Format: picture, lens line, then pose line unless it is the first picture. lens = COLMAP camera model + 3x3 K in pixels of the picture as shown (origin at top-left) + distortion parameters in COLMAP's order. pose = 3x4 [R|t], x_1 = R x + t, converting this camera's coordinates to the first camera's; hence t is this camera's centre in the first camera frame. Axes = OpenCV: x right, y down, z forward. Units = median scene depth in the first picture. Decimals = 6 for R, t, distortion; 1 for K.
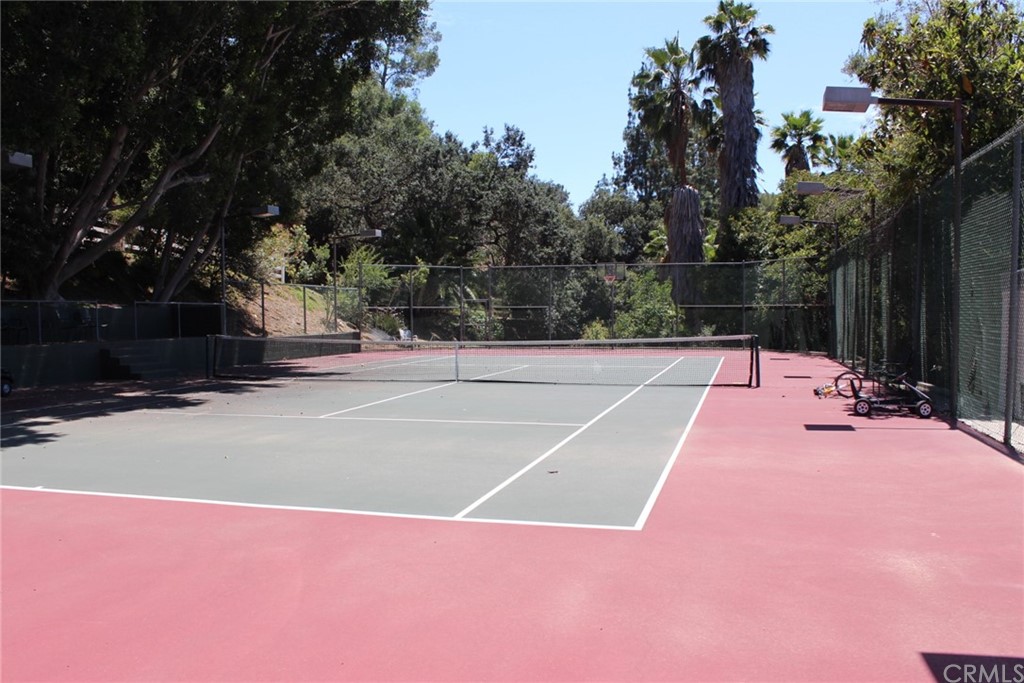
lens RADIAL K [[867.3, 0, 512.0], [0, 867.3, 341.5], [0, 0, 1]] dist [-0.134768, 0.001712]
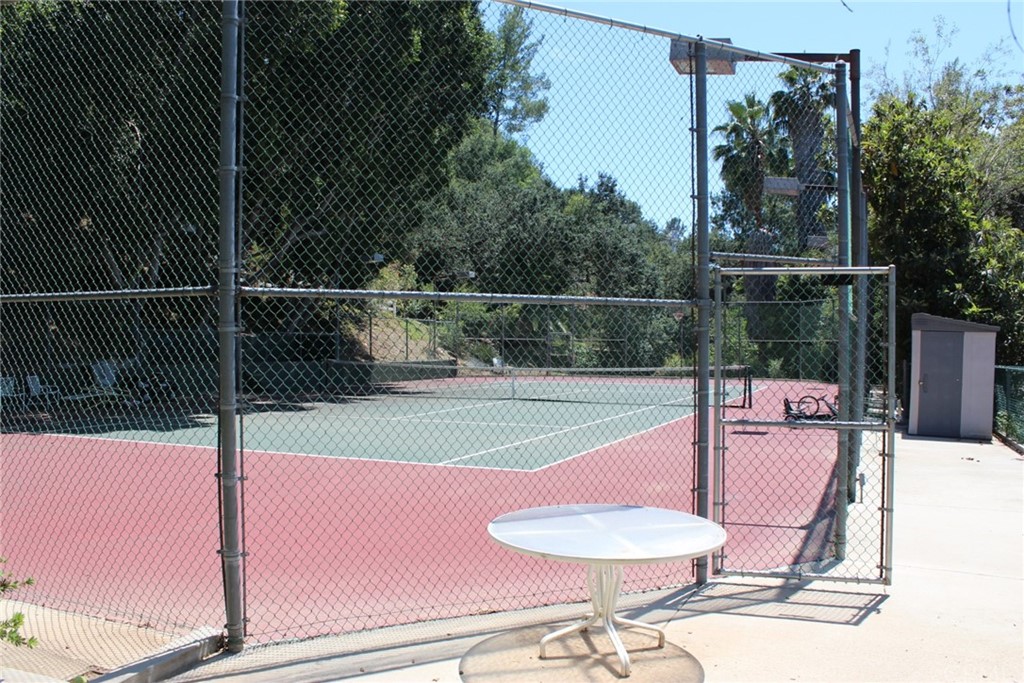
lens RADIAL K [[867.3, 0, 512.0], [0, 867.3, 341.5], [0, 0, 1]] dist [-0.134768, 0.001712]
pose [[0.989813, 0.013669, -0.141715, 0.048345], [-0.018640, 0.999254, -0.033814, 0.002086], [0.141147, 0.036111, 0.989330, -0.106426]]
